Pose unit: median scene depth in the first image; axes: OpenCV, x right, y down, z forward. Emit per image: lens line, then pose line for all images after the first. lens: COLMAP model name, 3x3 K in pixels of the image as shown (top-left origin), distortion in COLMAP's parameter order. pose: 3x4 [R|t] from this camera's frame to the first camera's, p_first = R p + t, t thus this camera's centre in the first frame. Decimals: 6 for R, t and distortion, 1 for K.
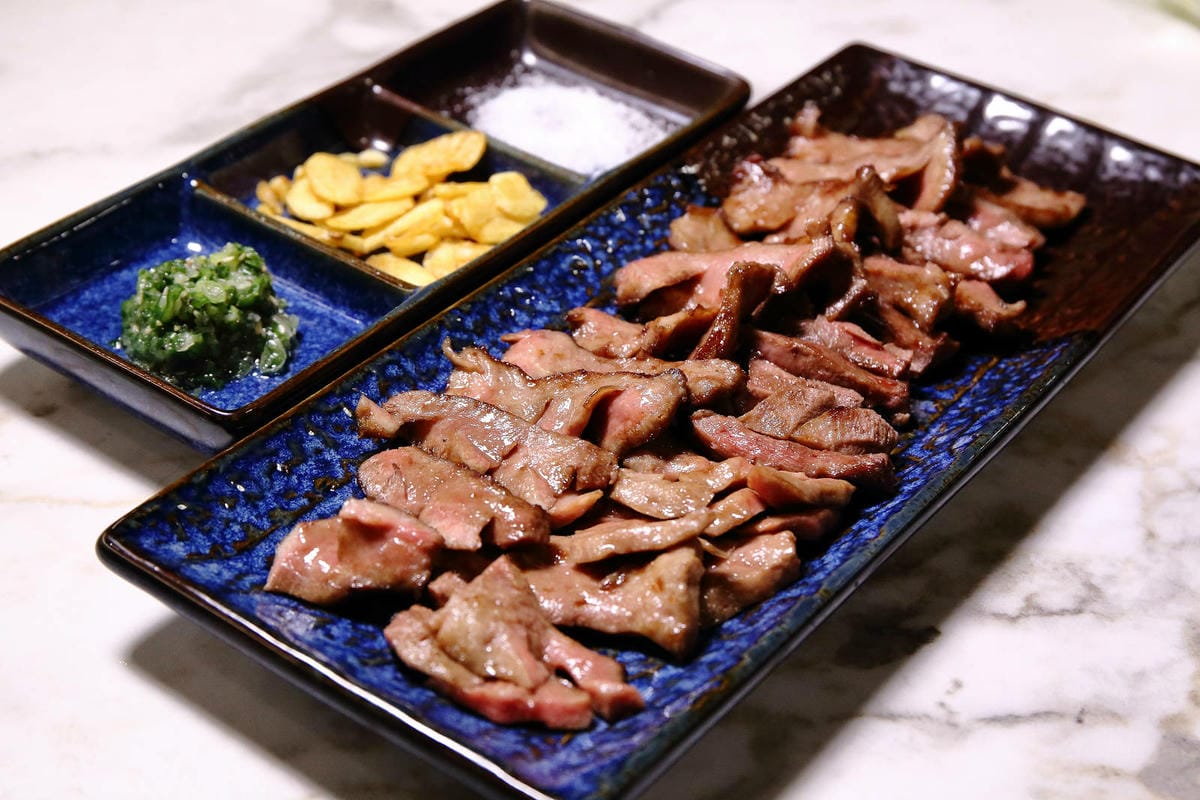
lens RADIAL K [[2229.0, 0, 600.0], [0, 2229.0, 400.0], [0, 0, 1]] dist [-0.004443, 0.000665]
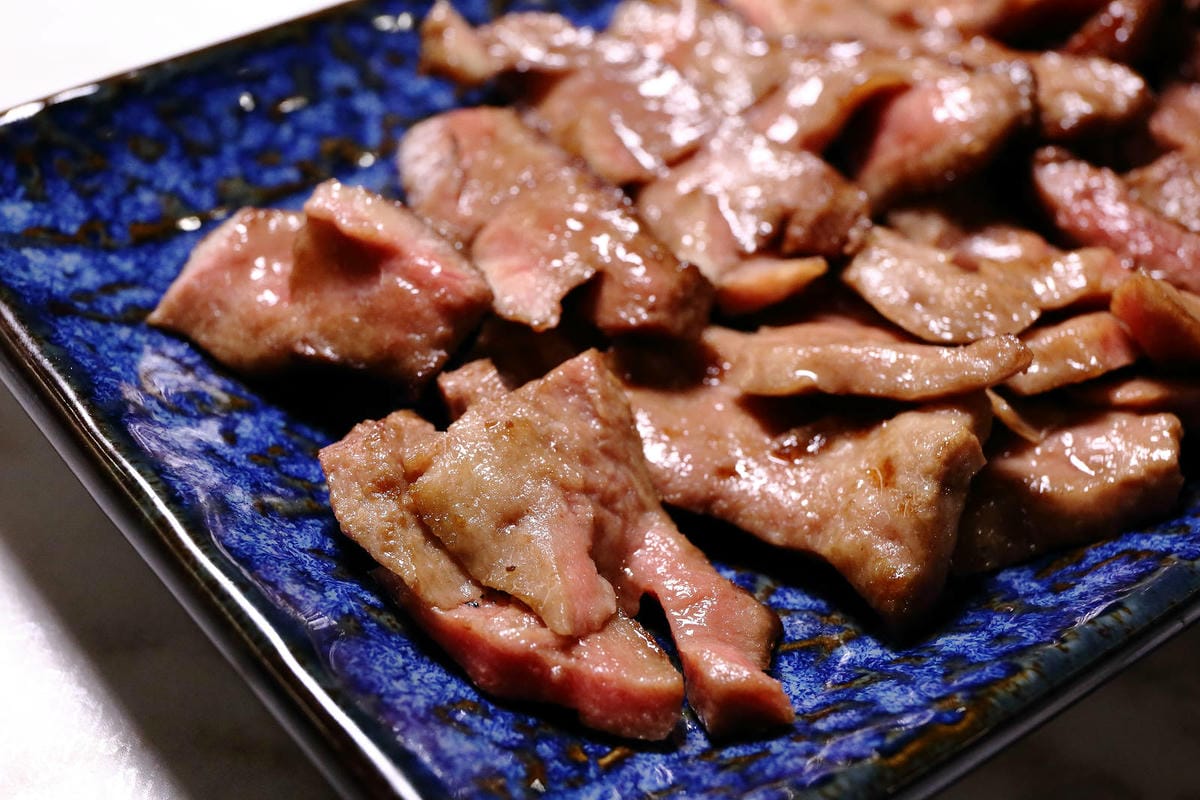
lens RADIAL K [[2229.0, 0, 600.0], [0, 2229.0, 400.0], [0, 0, 1]] dist [-0.004443, 0.000665]
pose [[0.967397, 0.204744, -0.149076, 0.034974], [-0.185628, 0.973631, 0.132610, 0.013576], [0.172296, -0.100614, 0.979893, 0.499935]]
